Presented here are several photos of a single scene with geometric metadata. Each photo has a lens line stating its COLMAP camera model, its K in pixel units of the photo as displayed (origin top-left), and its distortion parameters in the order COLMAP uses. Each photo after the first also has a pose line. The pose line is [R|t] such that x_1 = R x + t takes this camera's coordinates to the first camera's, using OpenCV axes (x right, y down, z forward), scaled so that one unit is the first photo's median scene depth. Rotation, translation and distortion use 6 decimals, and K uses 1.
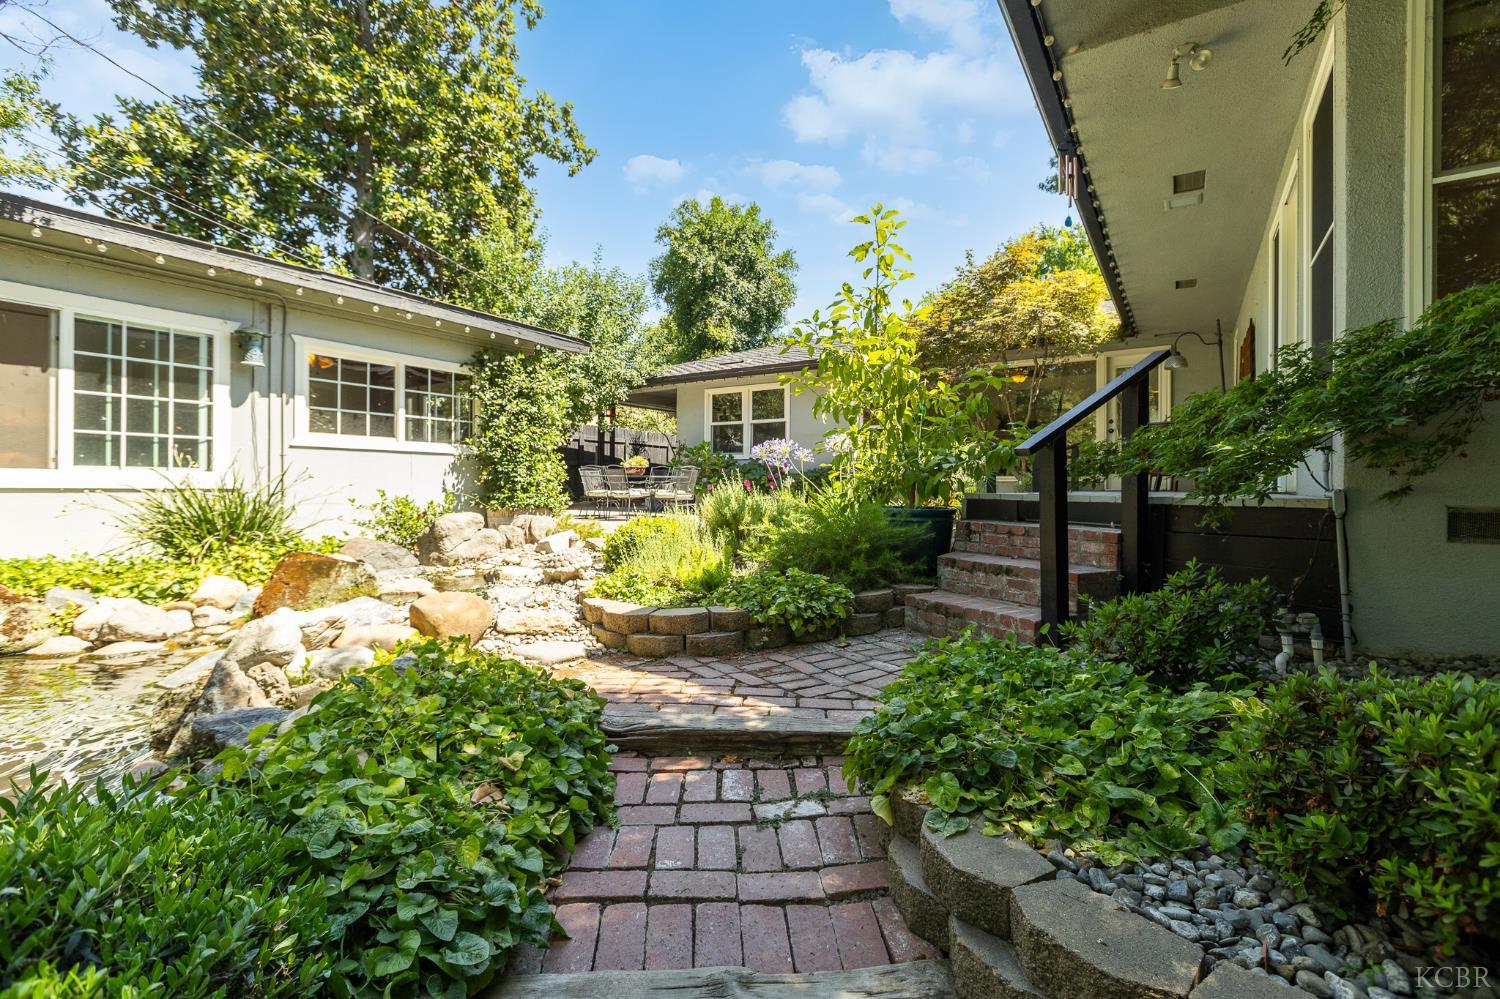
lens RADIAL K [[675.2, 0, 755.5], [0, 675.2, 484.1], [0, 0, 1]] dist [0.001161, -0.000477]
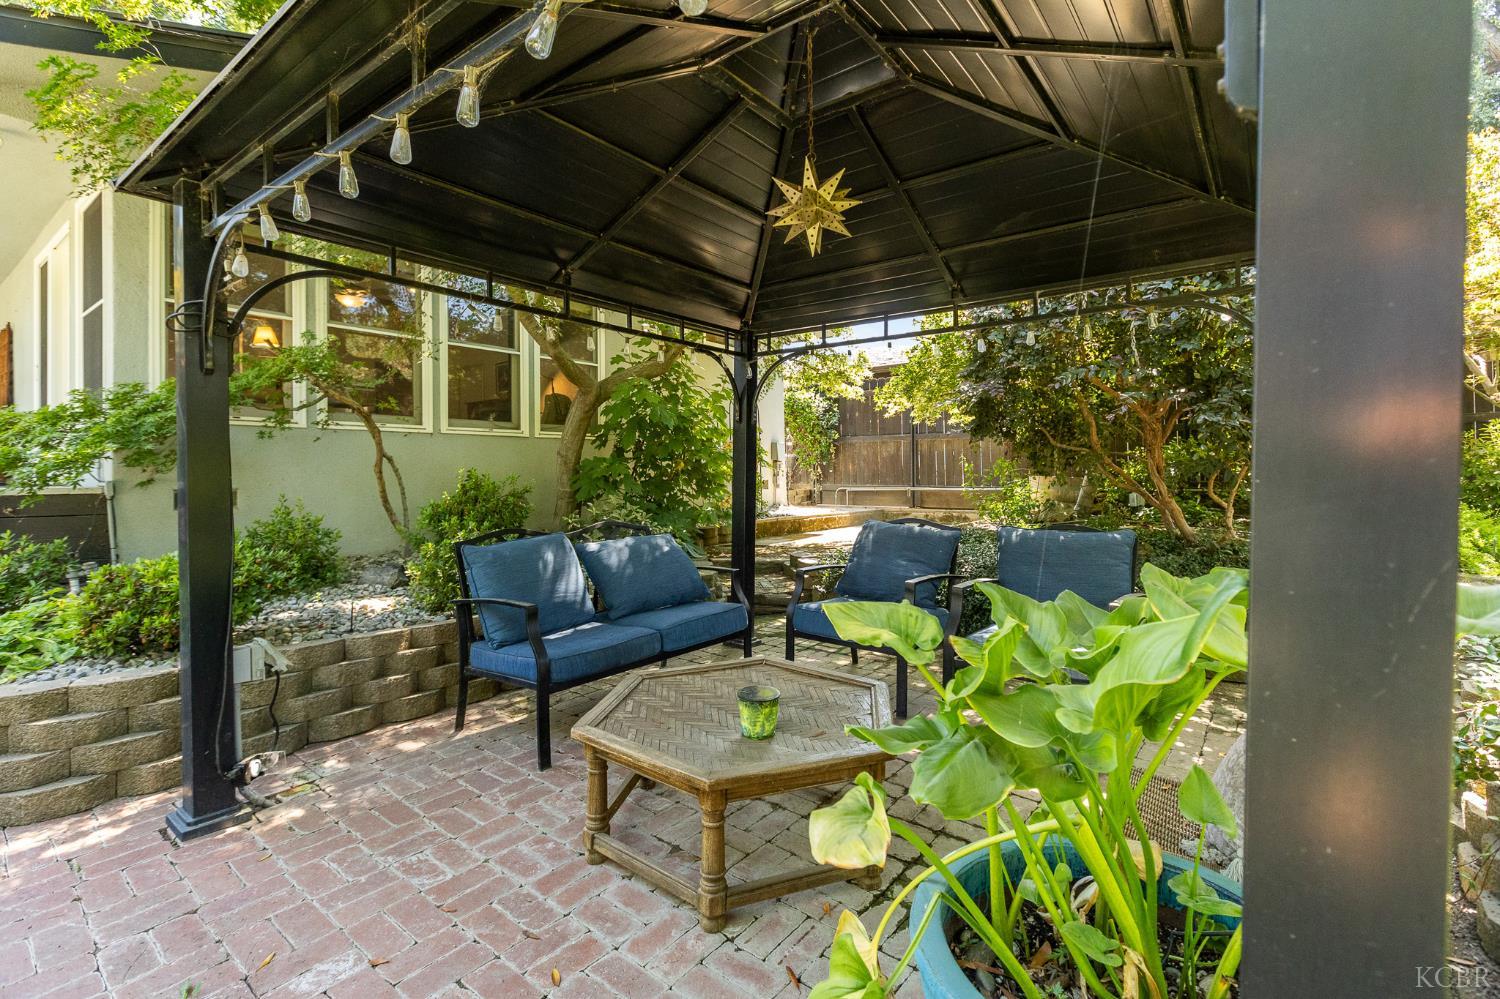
lens RADIAL K [[675.2, 0, 755.5], [0, 675.2, 484.1], [0, 0, 1]] dist [0.001161, -0.000477]
pose [[0.074260, -0.013302, 0.997150, -0.579485], [-0.007533, 0.999875, 0.013900, -0.018080], [-0.997210, -0.008544, 0.074151, -0.601189]]
